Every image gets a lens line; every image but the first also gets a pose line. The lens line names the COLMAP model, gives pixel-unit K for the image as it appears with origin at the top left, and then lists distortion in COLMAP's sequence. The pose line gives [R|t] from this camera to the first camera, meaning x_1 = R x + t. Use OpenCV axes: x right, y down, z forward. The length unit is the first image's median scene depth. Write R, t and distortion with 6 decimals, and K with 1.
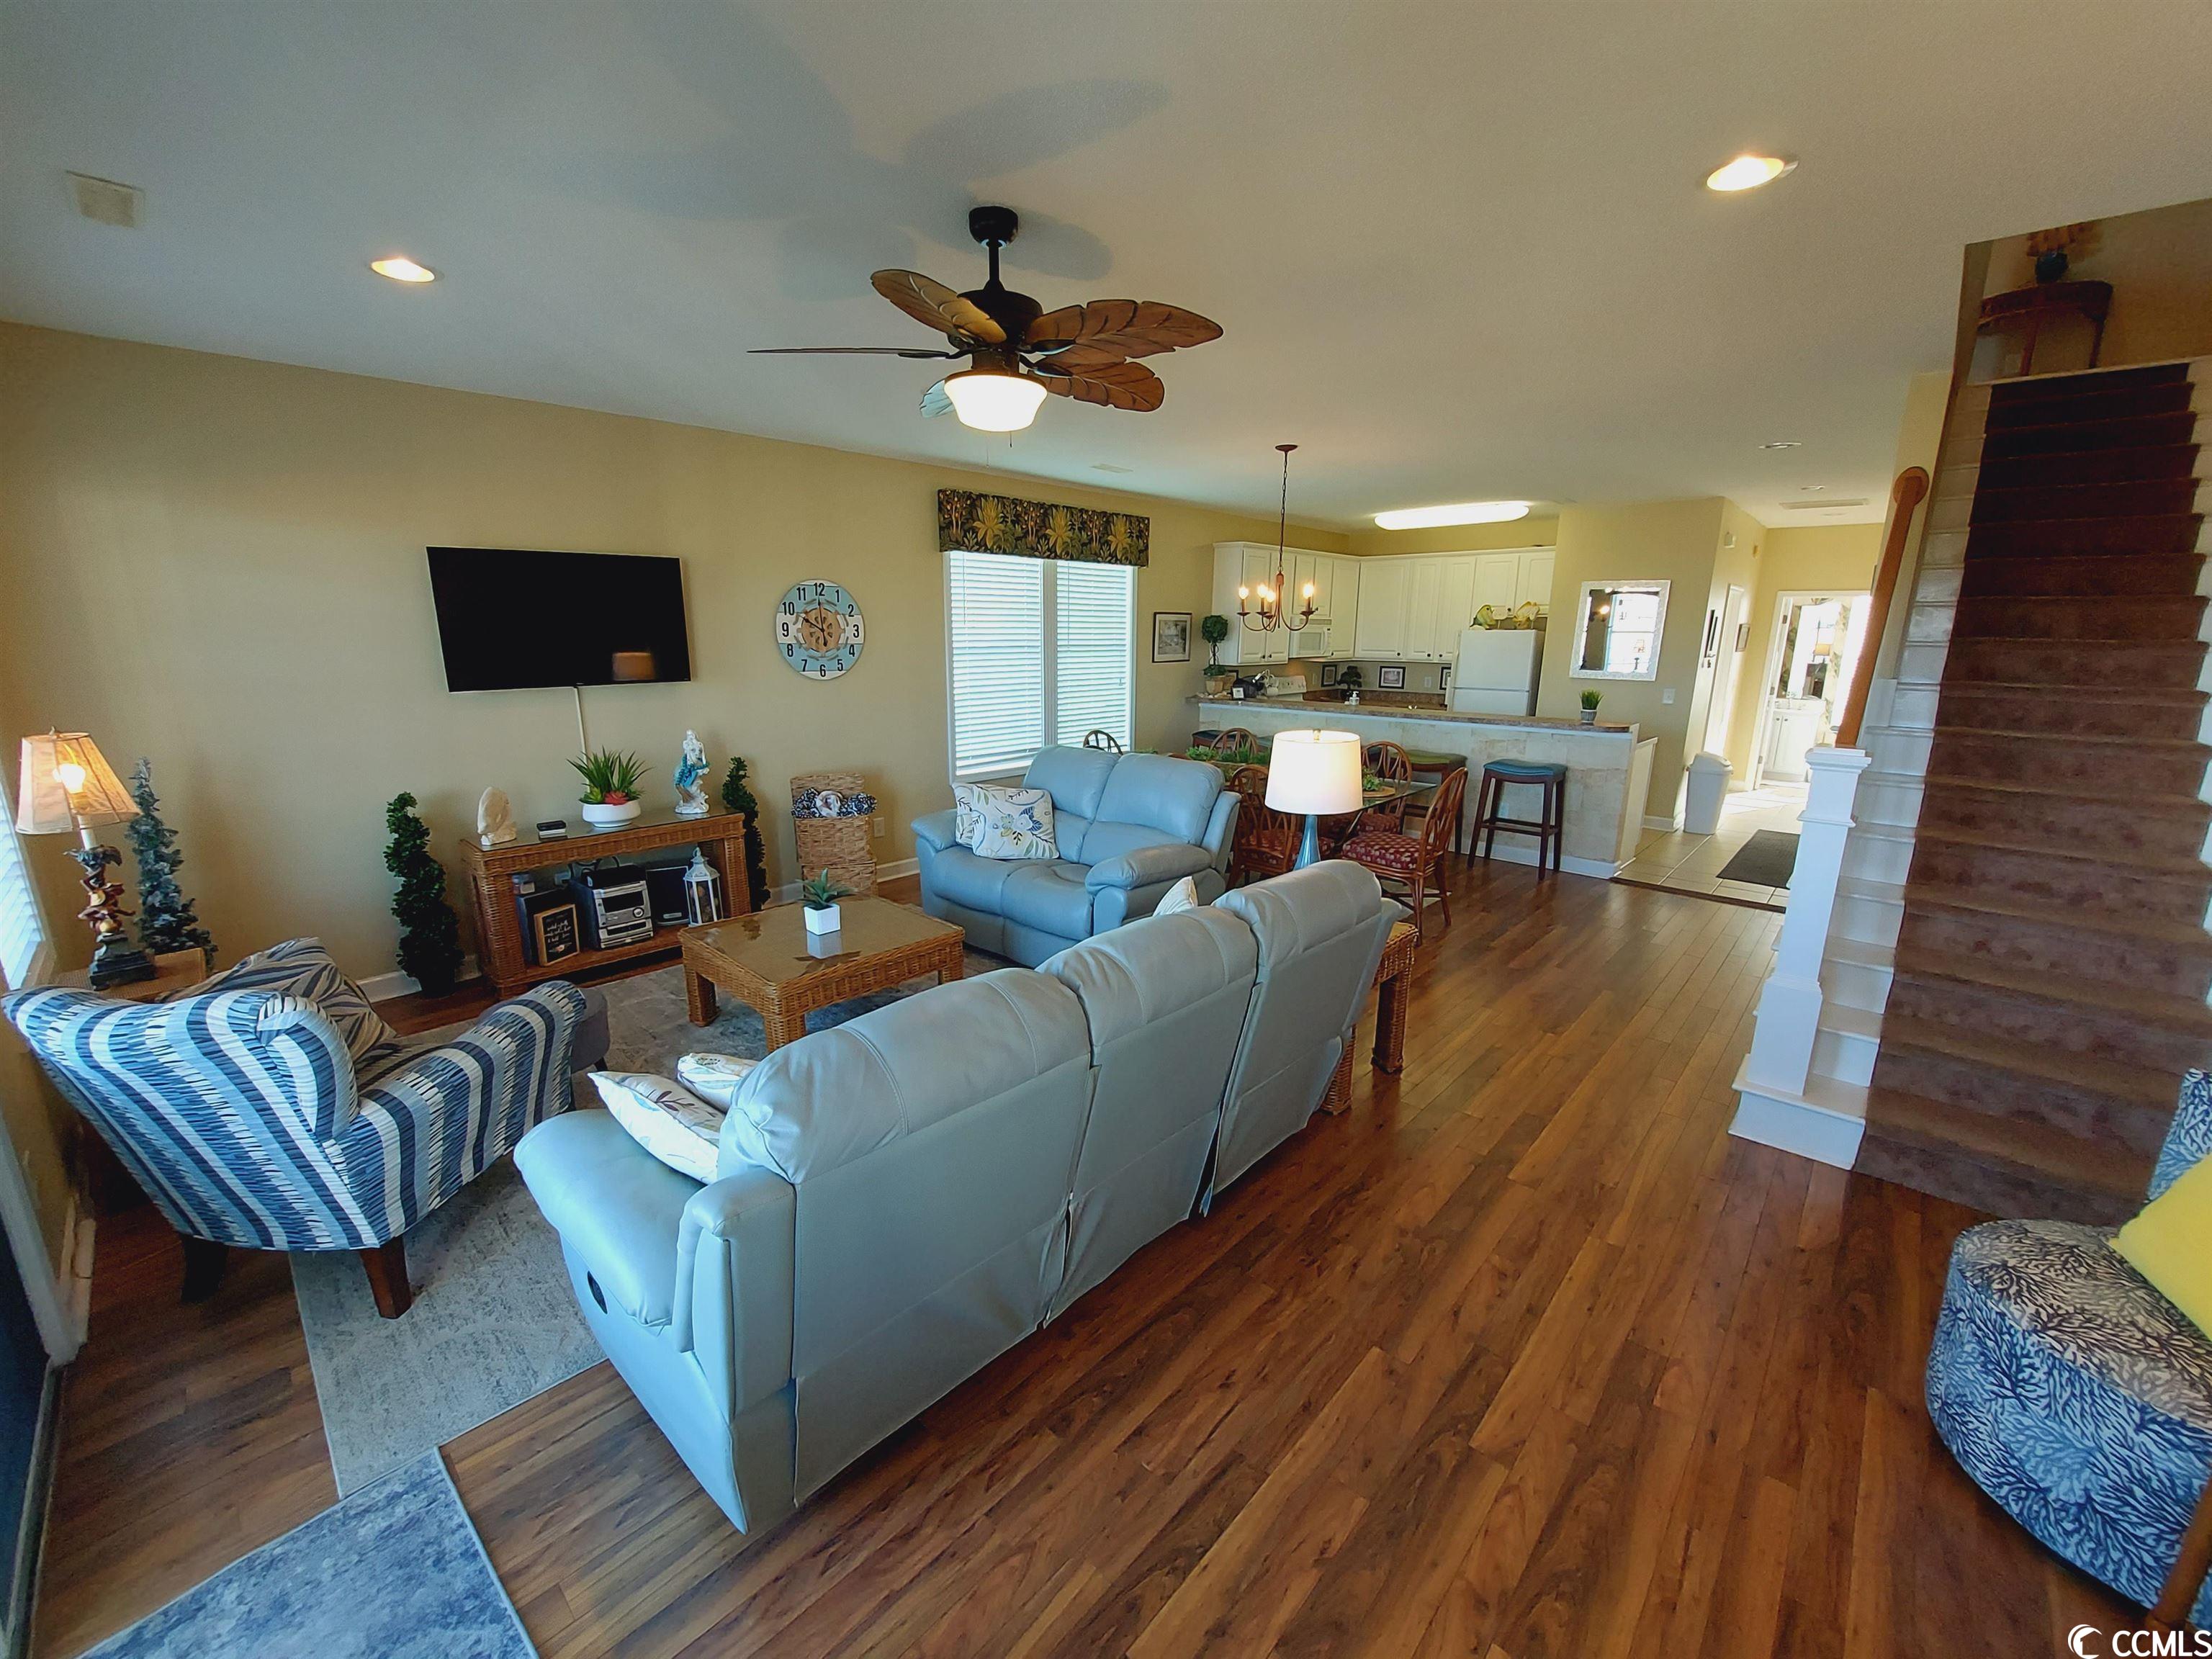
lens RADIAL K [[882.1, 0, 1094.3], [0, 882.1, 844.6], [0, 0, 1]] dist [-0.019801, -0.000091]
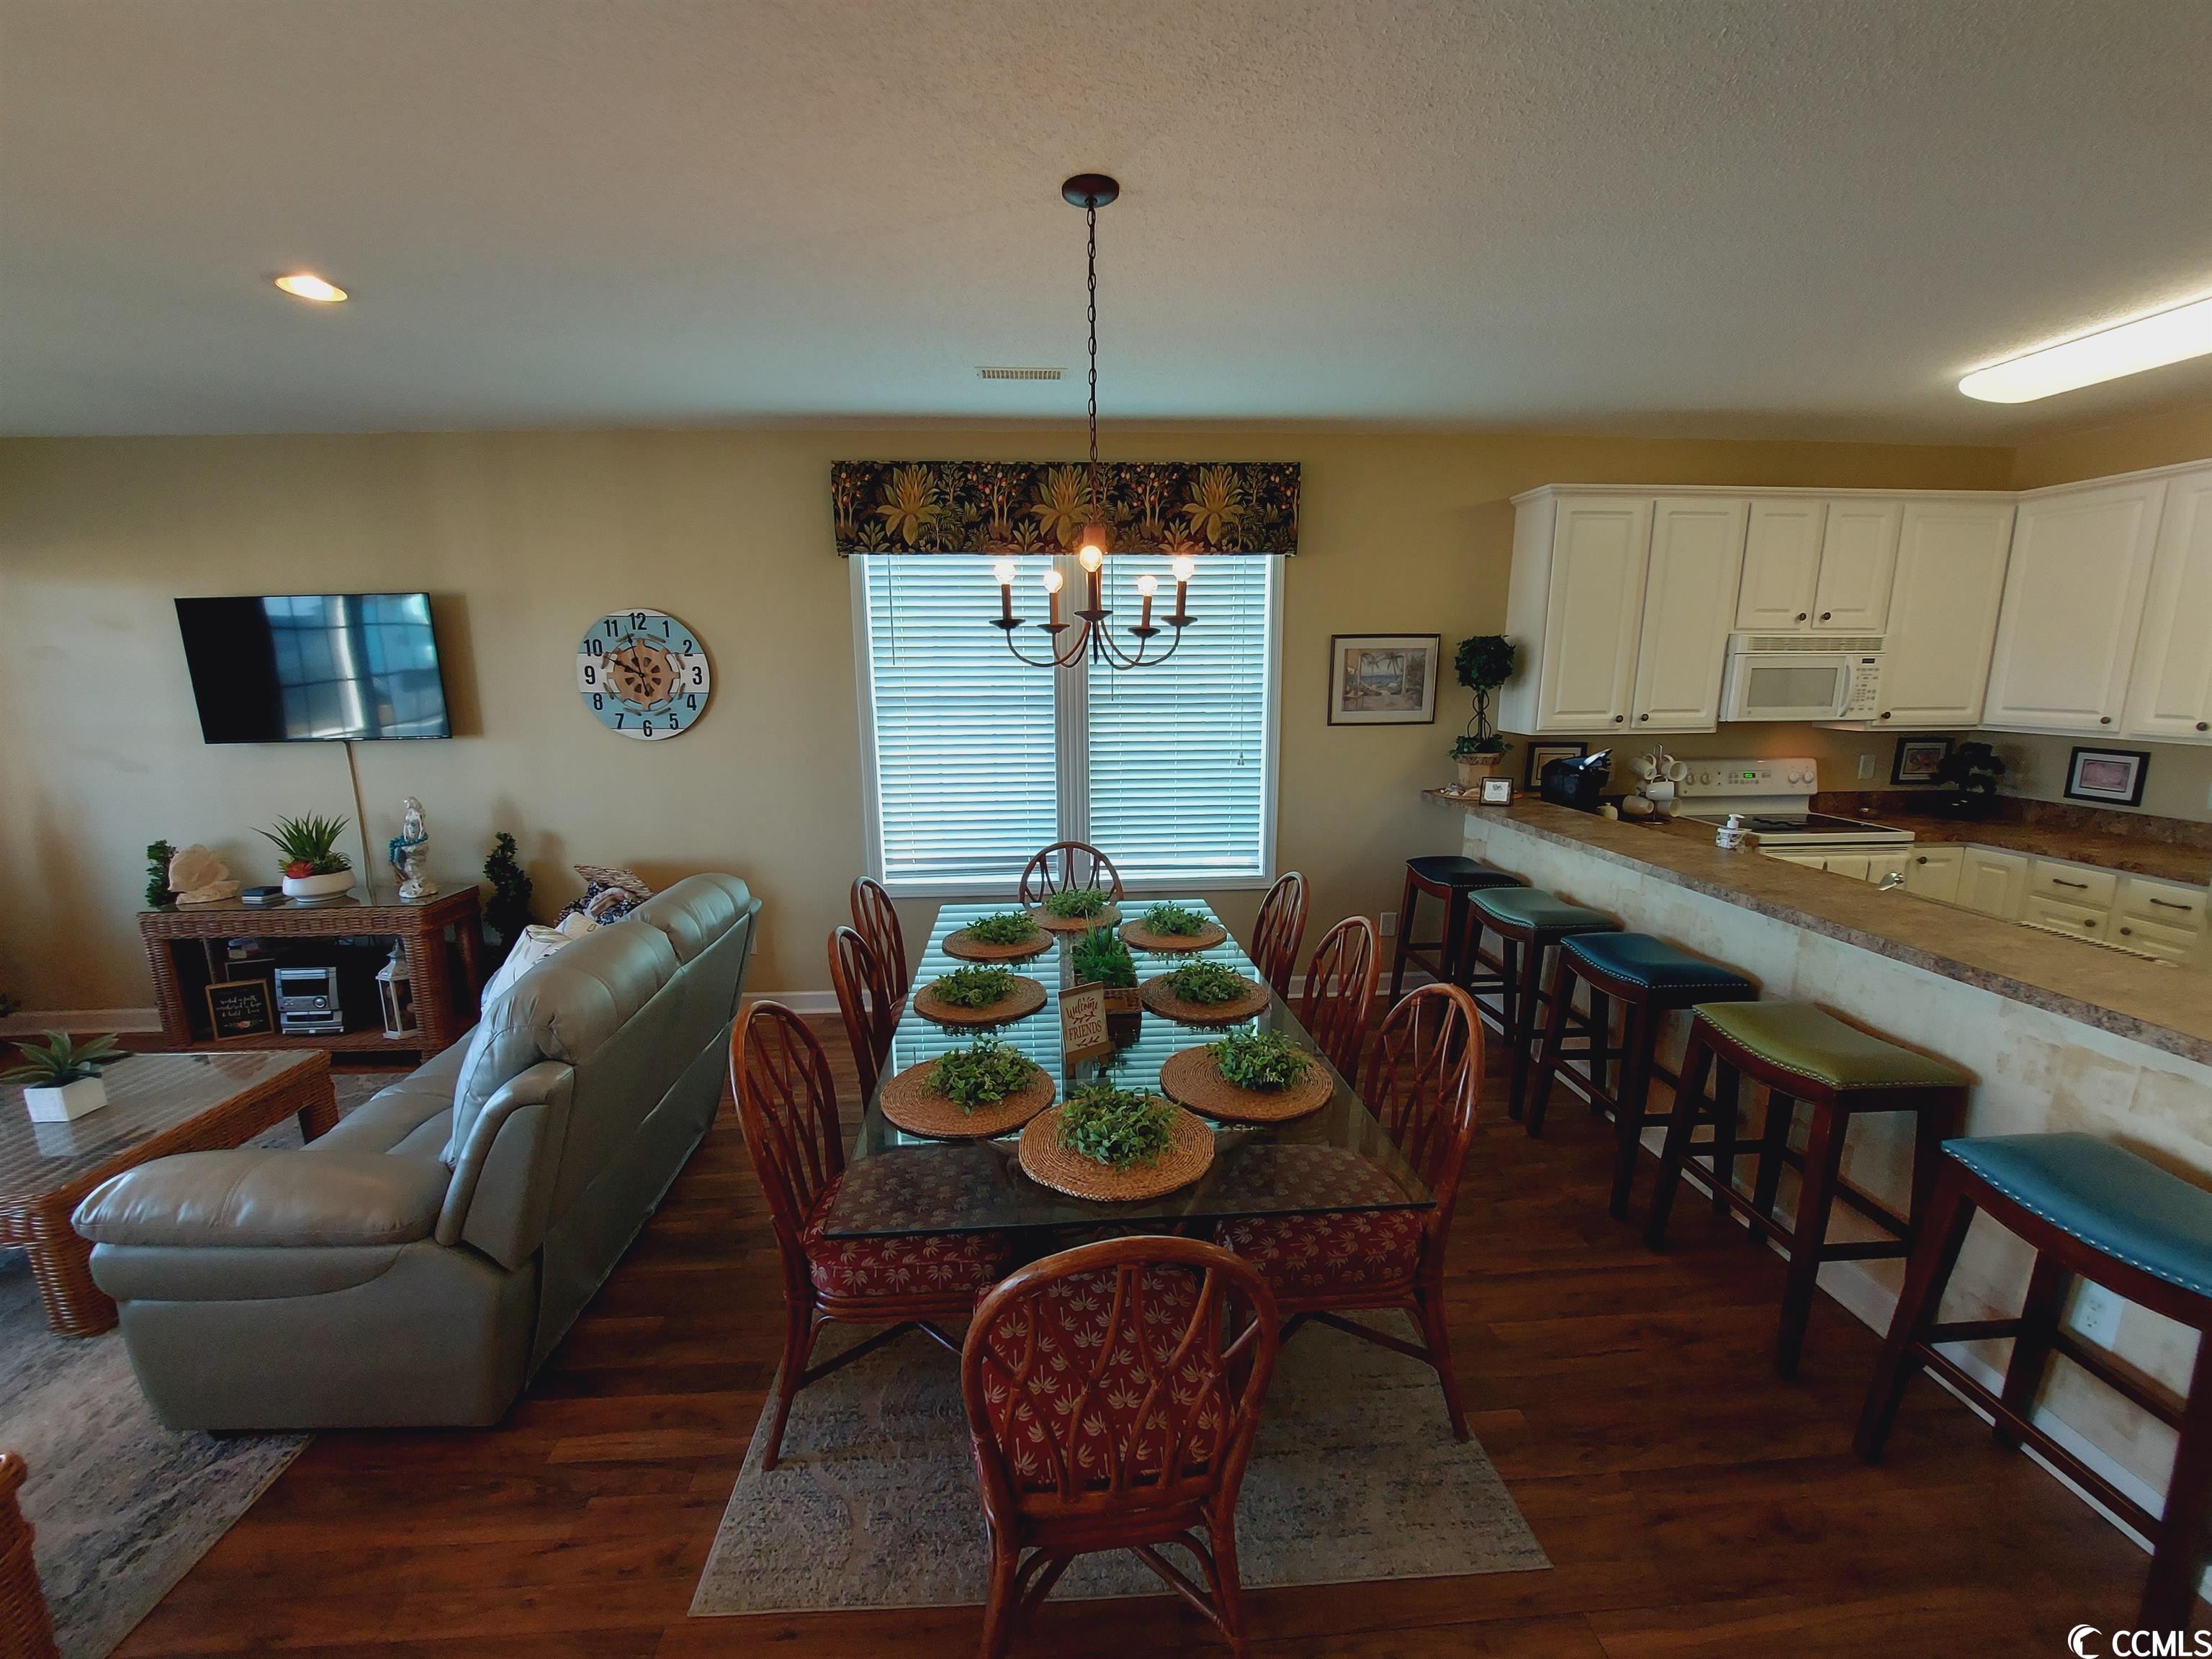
lens RADIAL K [[882.1, 0, 1094.3], [0, 882.1, 844.6], [0, 0, 1]] dist [-0.019801, -0.000091]
pose [[0.726814, 0.123945, -0.675558, 0.427170], [-0.151509, 0.988286, 0.018318, -0.149413], [0.669915, 0.089039, 0.737079, 0.620843]]
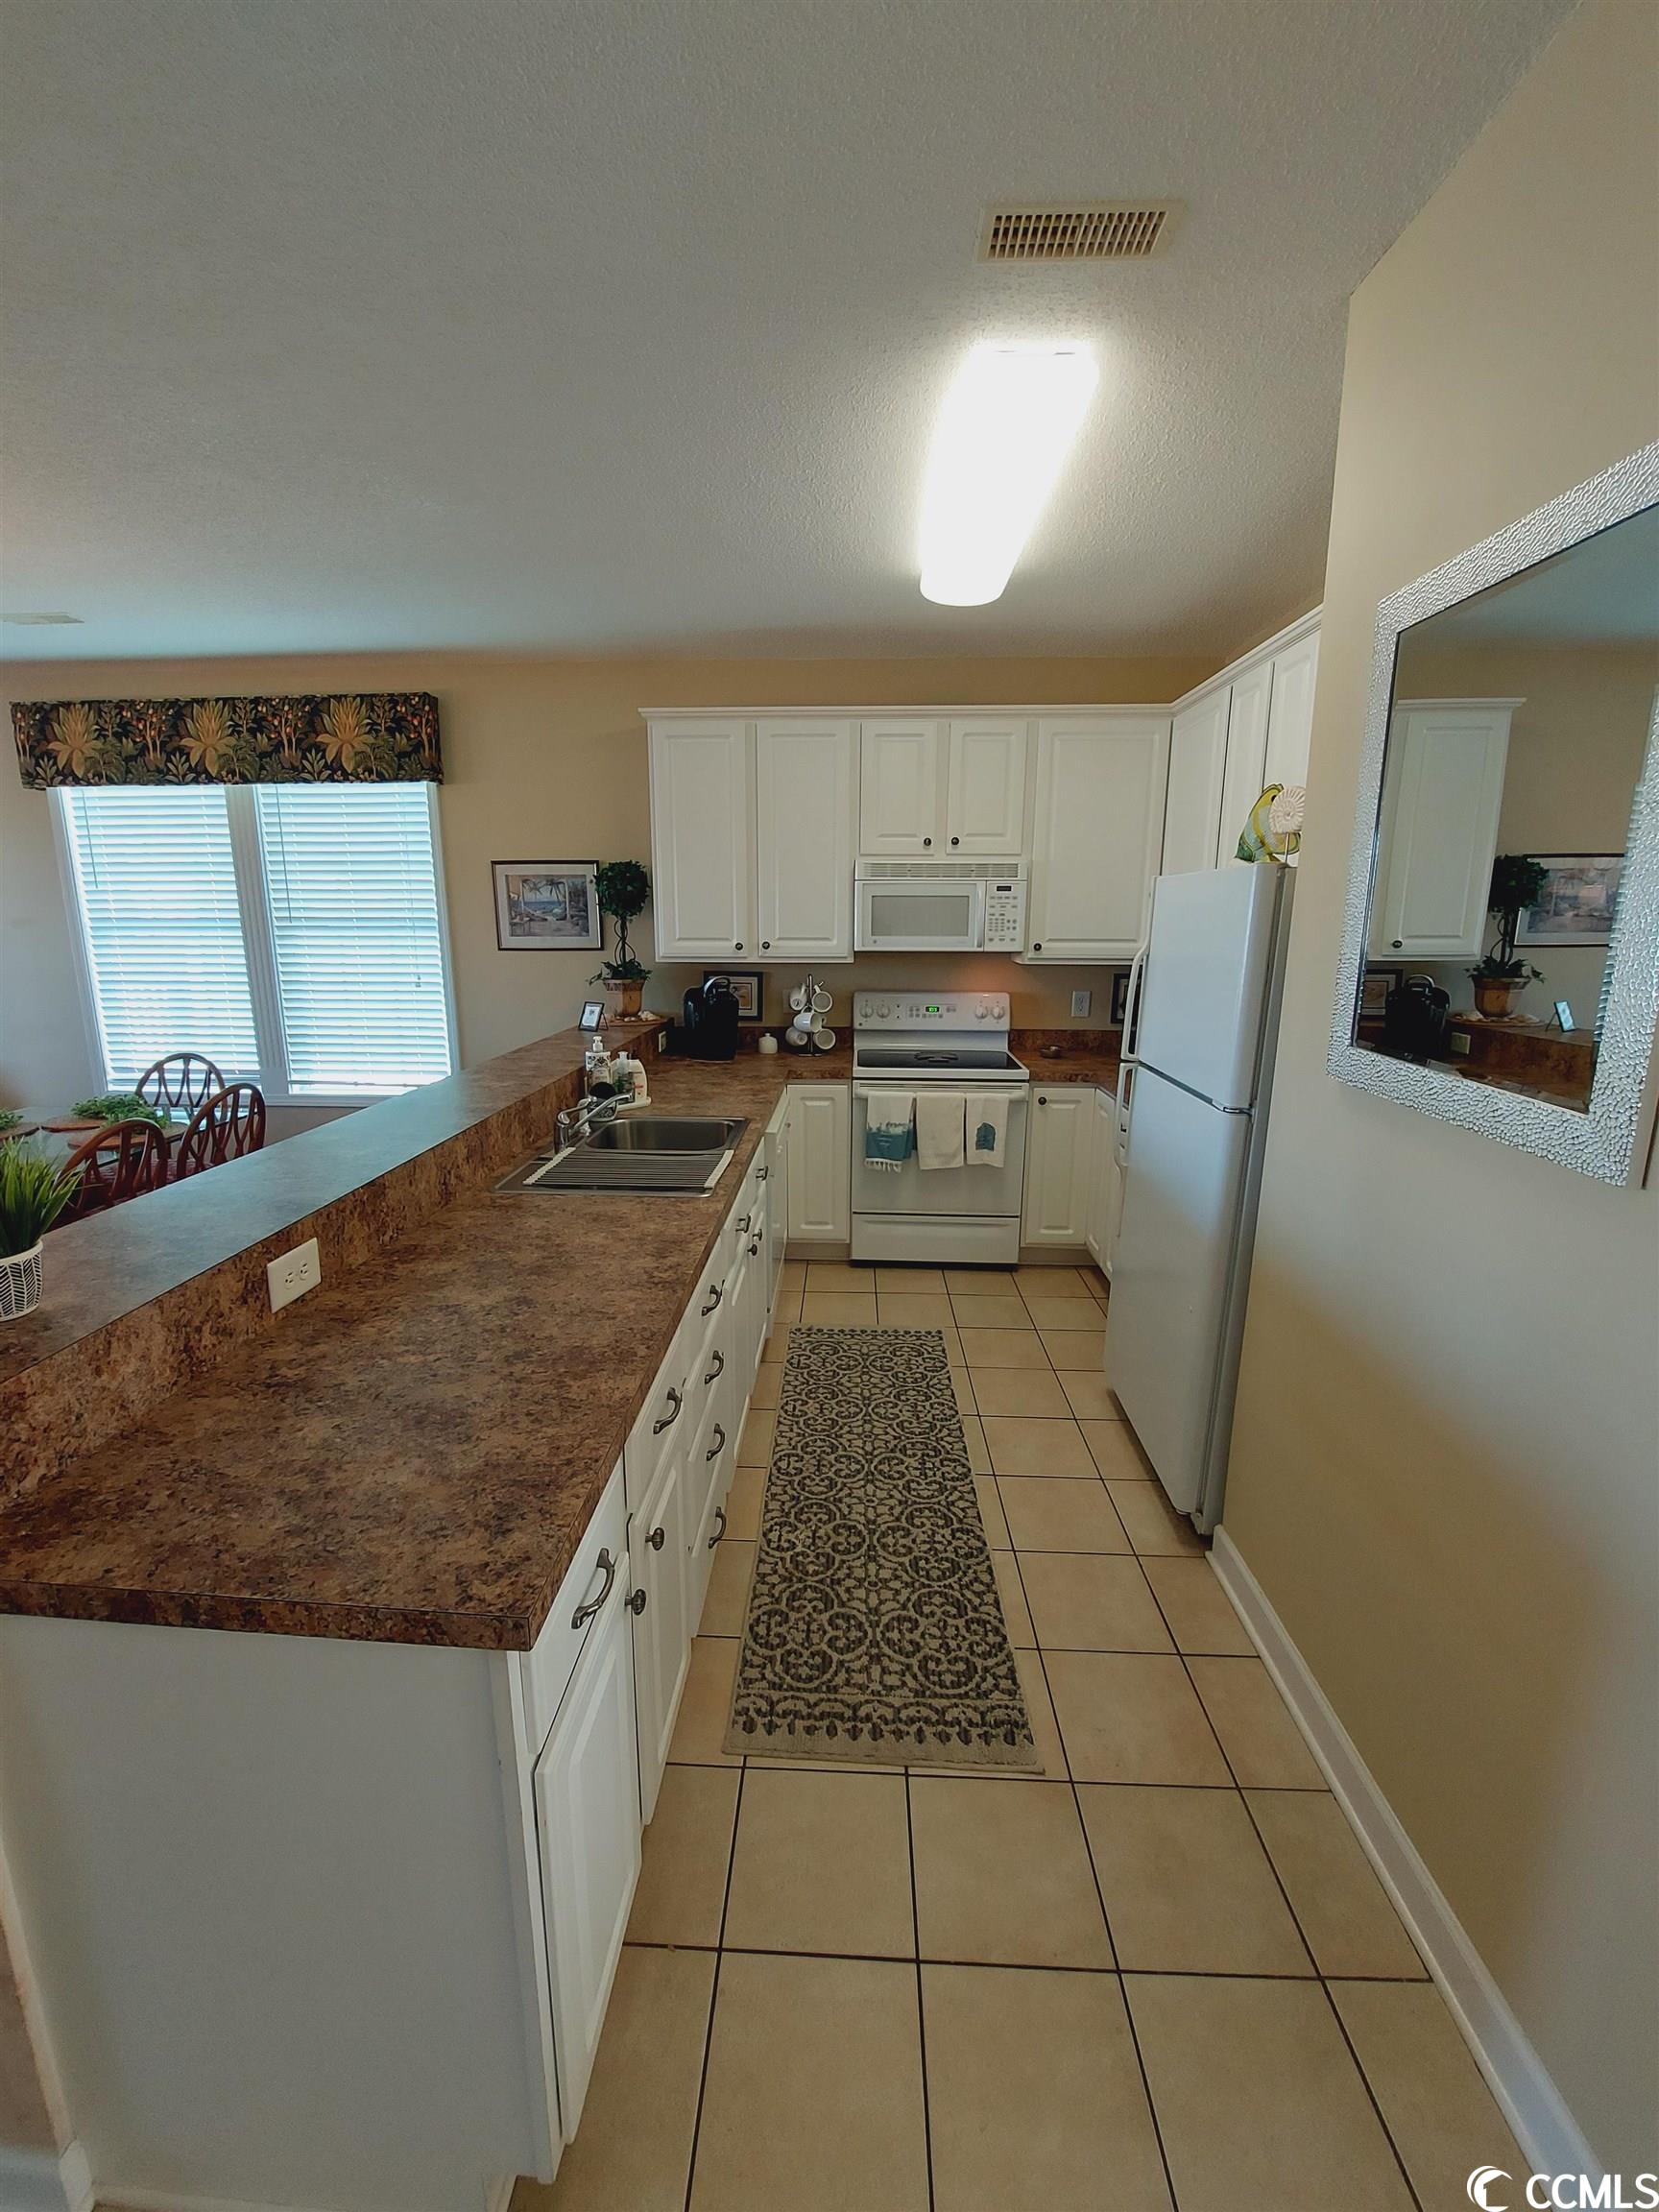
lens RADIAL K [[882.1, 0, 816.5], [0, 882.1, 1092.9], [0, 0, 1]] dist [-0.019801, -0.000091]
pose [[0.646050, 0.152882, -0.747828, 0.791466], [-0.182466, 0.982264, 0.043176, -0.221619], [0.741165, 0.108559, 0.662488, 0.979137]]
